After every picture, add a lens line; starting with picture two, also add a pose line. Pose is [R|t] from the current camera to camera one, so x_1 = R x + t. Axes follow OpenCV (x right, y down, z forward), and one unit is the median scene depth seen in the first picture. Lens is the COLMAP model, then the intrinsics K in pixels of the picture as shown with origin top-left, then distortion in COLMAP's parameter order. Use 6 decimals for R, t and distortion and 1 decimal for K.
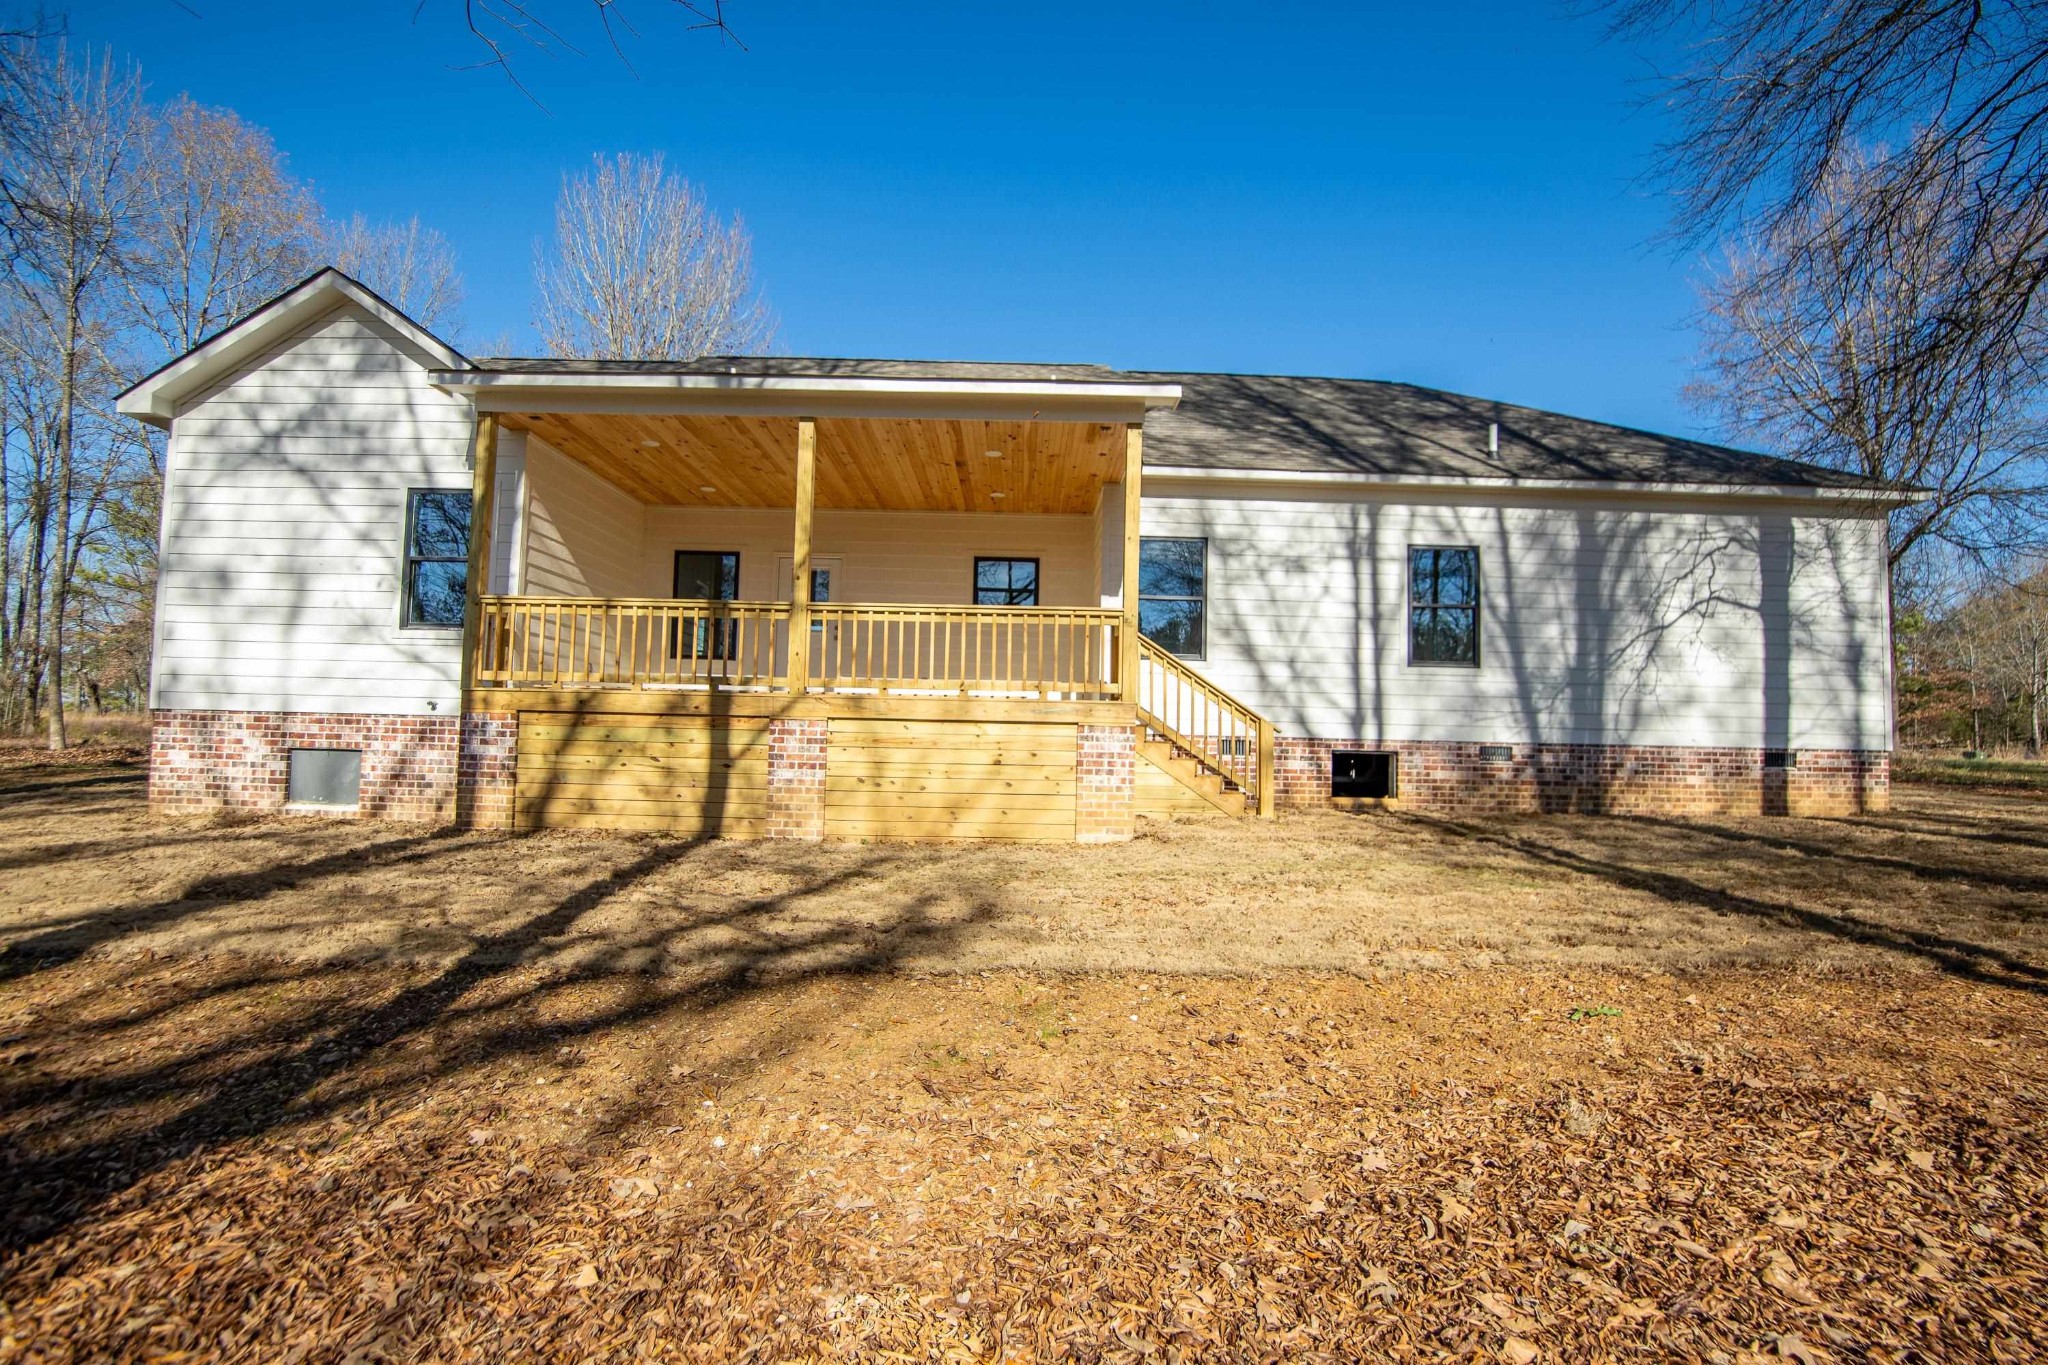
lens RADIAL K [[918.1, 0, 1029.2], [0, 918.1, 694.6], [0, 0, 1]] dist [-0.046220, 0.011450]
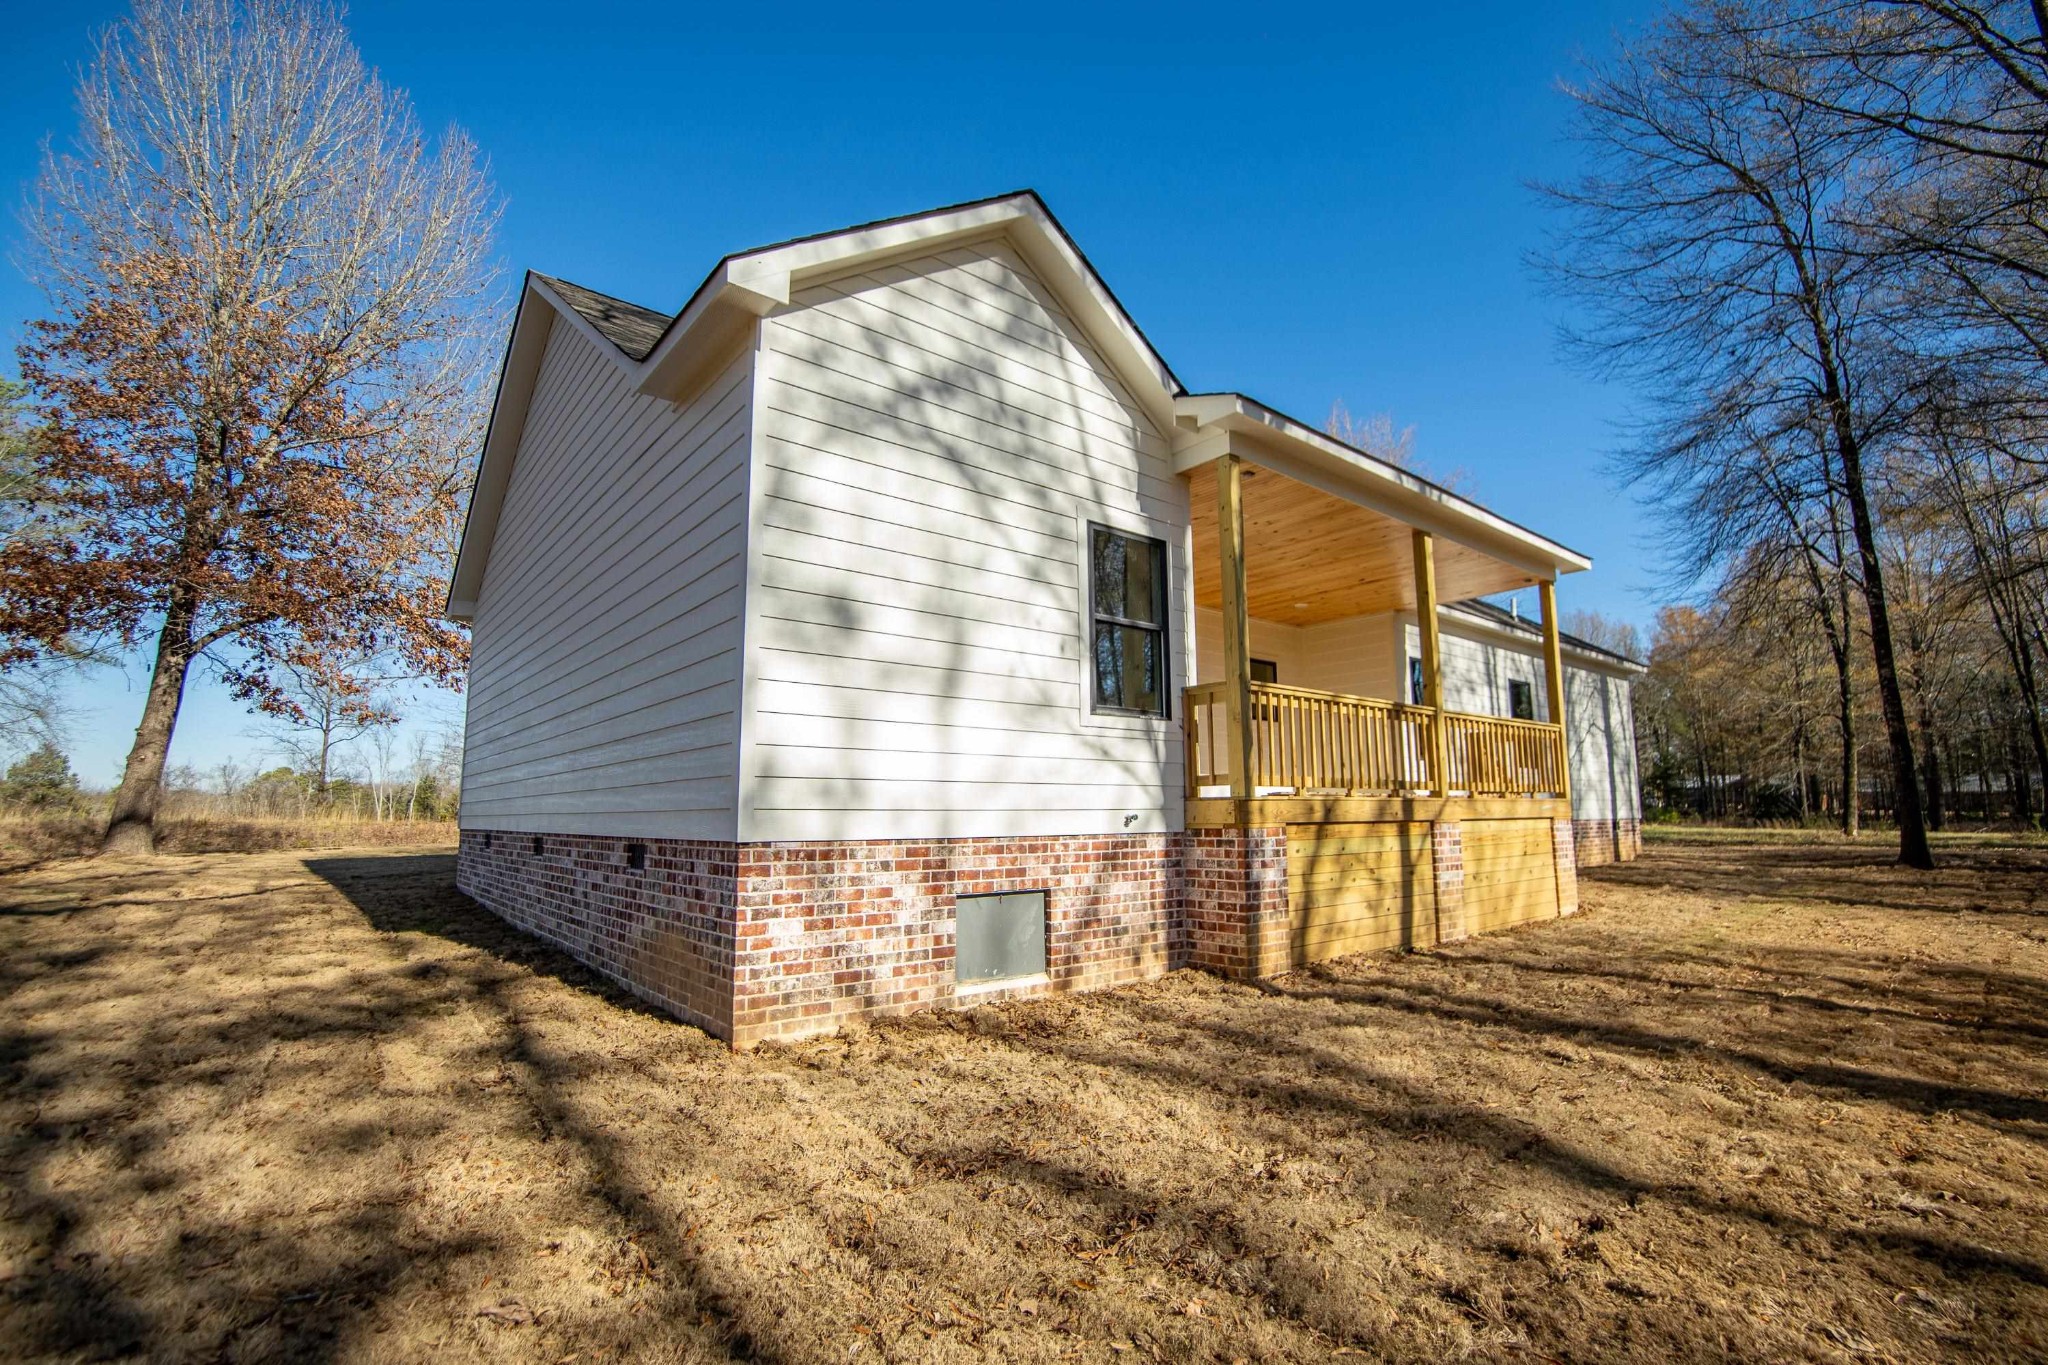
lens RADIAL K [[918.1, 0, 1029.2], [0, 918.1, 694.6], [0, 0, 1]] dist [-0.046220, 0.011450]
pose [[0.774402, 0.055160, 0.630285, -1.197022], [-0.009466, 0.997091, -0.075631, -0.032120], [-0.632624, 0.052603, 0.772671, 0.470150]]
